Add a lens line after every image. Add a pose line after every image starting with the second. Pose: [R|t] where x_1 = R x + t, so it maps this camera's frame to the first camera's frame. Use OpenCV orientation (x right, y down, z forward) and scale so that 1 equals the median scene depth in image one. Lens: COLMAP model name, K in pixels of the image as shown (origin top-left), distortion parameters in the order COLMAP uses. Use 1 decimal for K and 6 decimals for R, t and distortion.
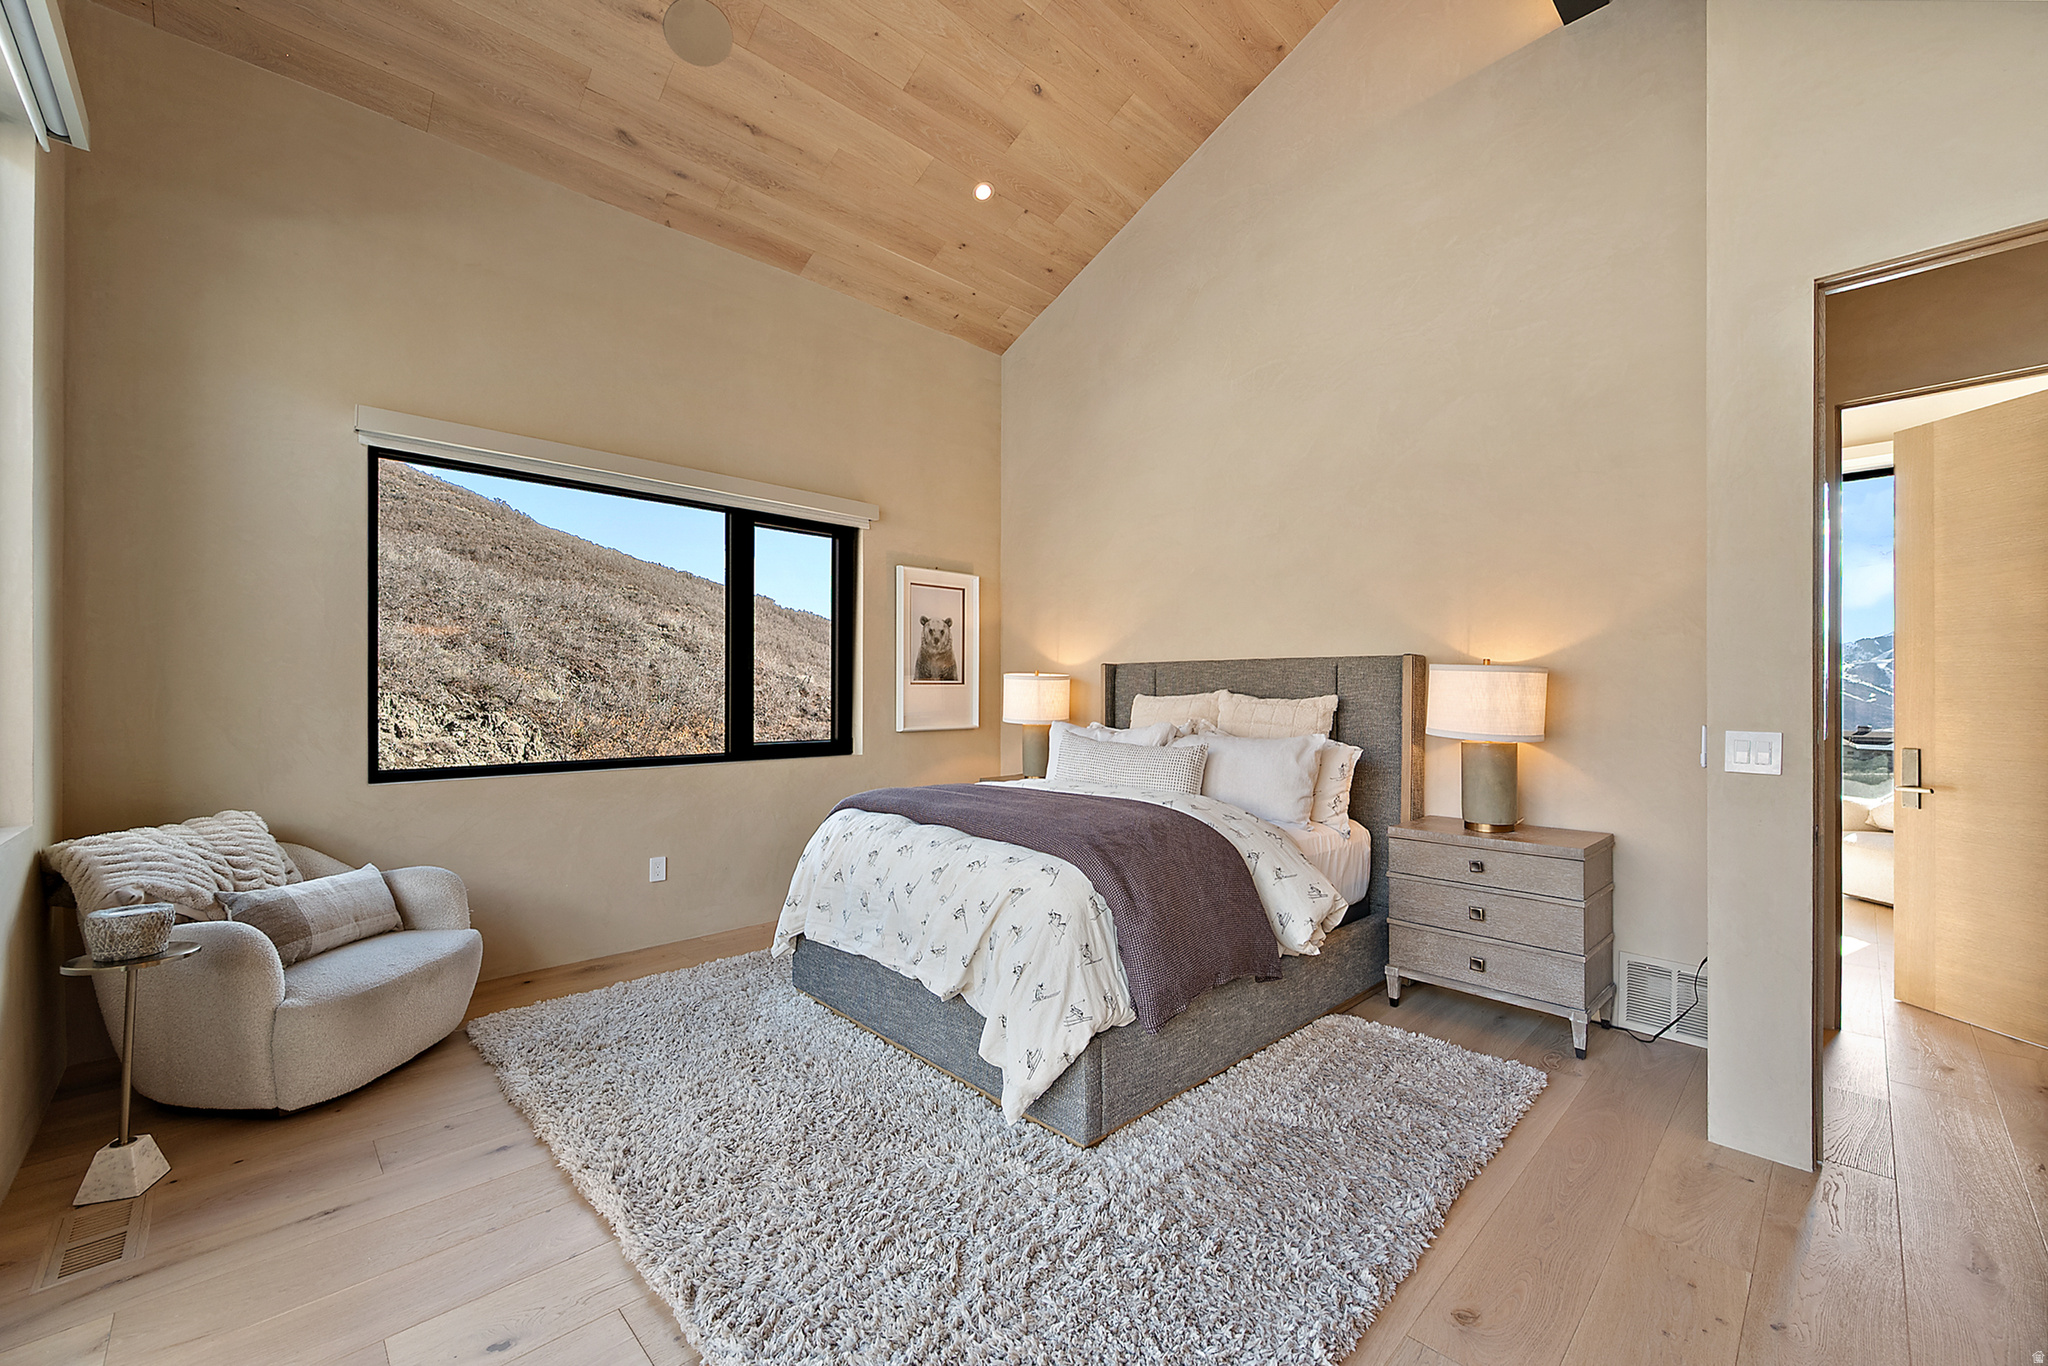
lens RADIAL K [[817.1, 0, 1028.8], [0, 817.1, 691.7], [0, 0, 1]] dist [-0.003685, -0.000435]
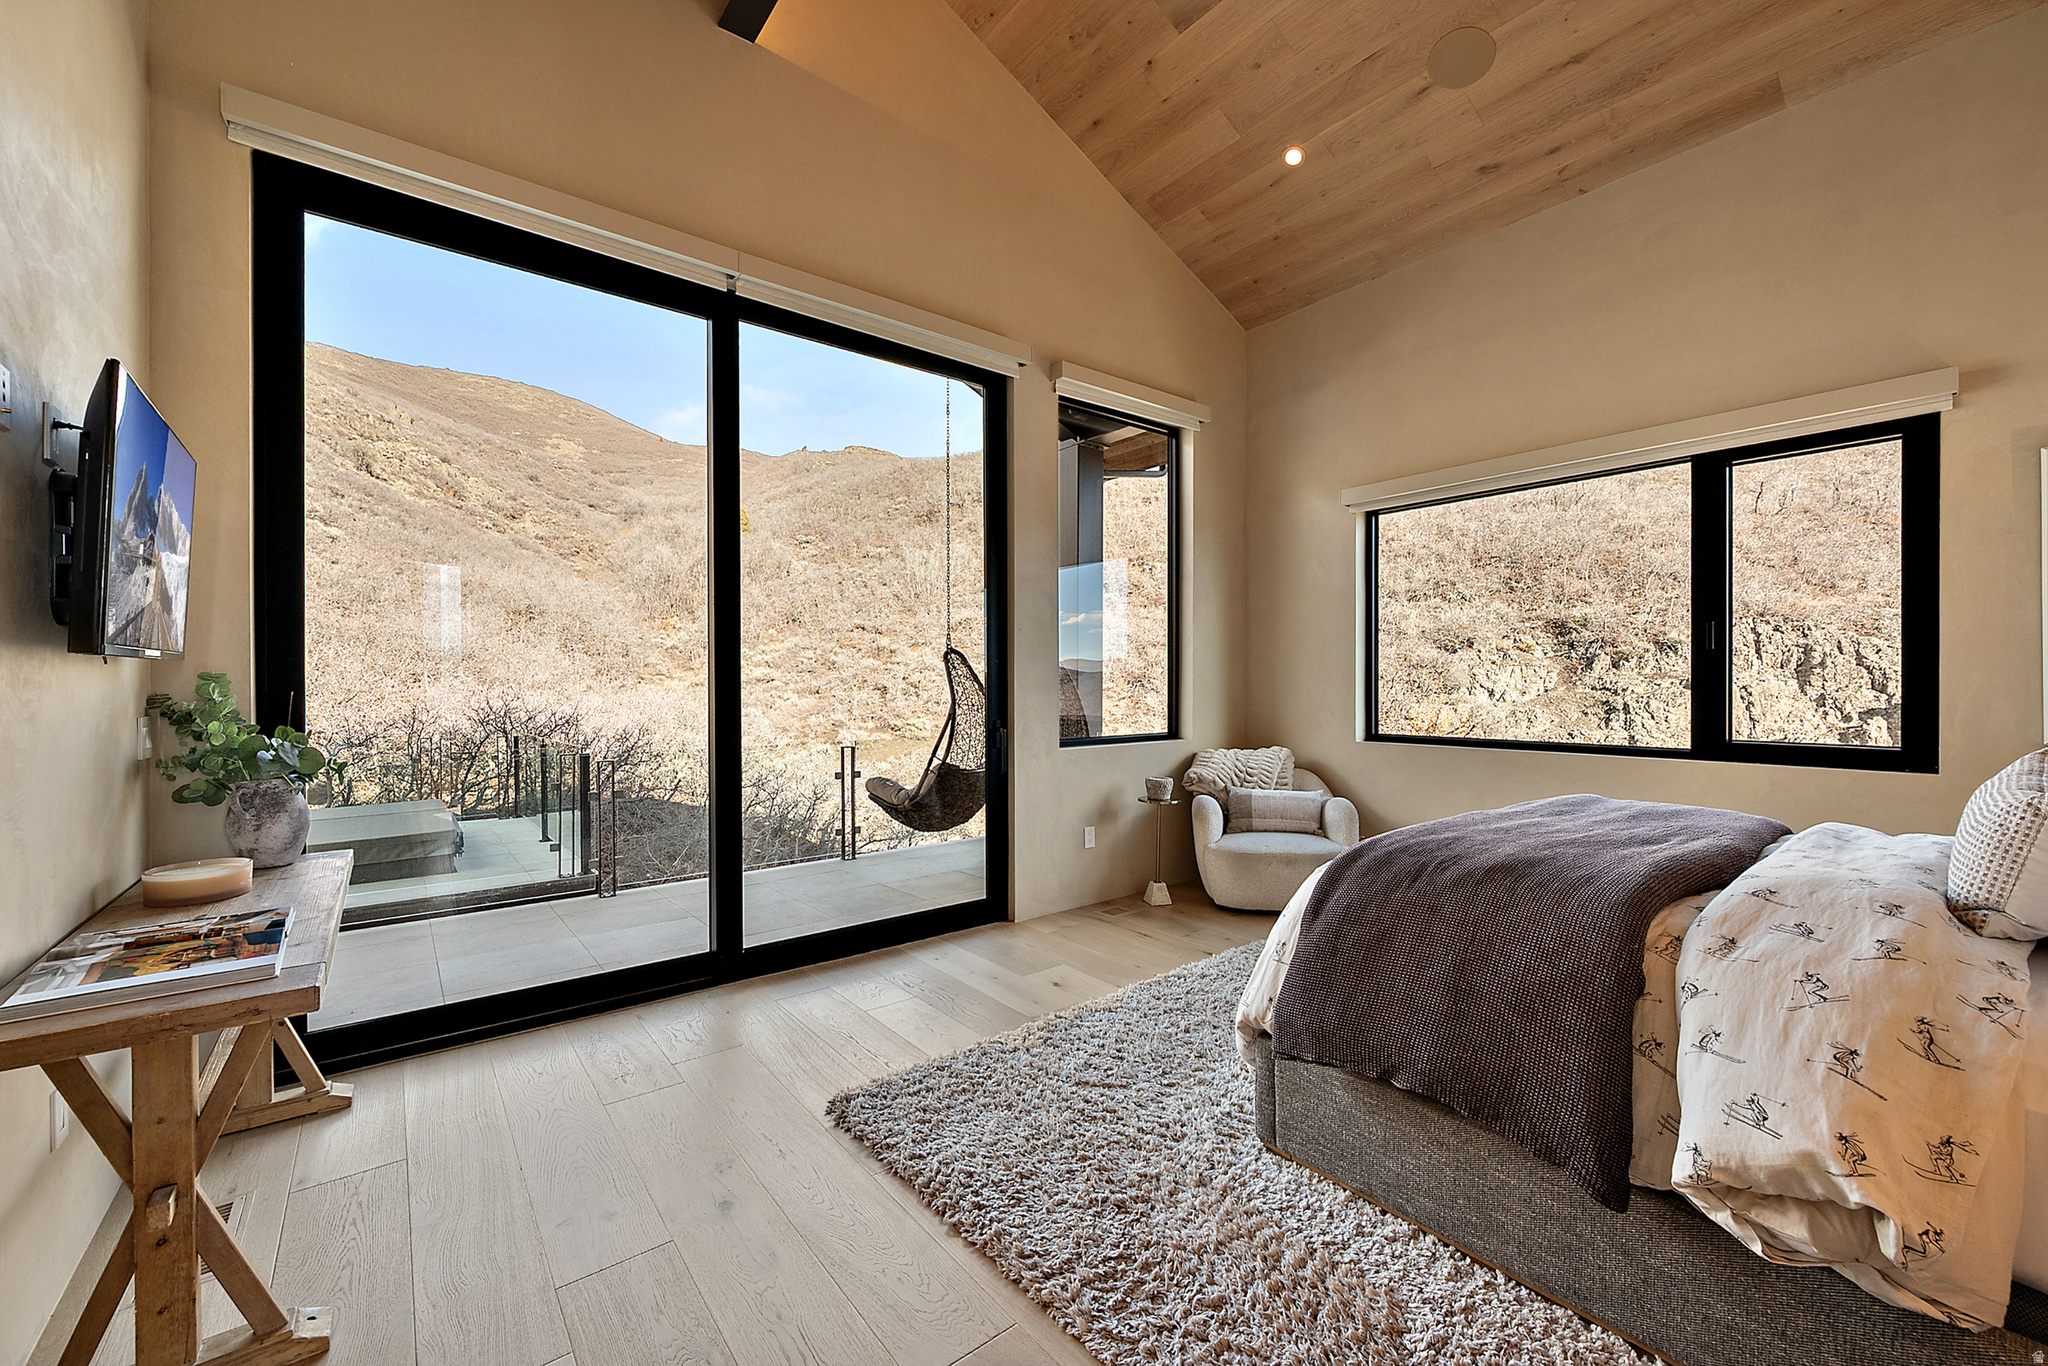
lens RADIAL K [[817.1, 0, 1028.2], [0, 817.1, 684.4], [0, 0, 1]] dist [-0.003685, -0.000435]
pose [[-0.099011, -0.002268, -0.995084, 0.586637], [0.006002, 0.999978, -0.002876, 0.008169], [0.995068, -0.006258, -0.098996, 0.444069]]
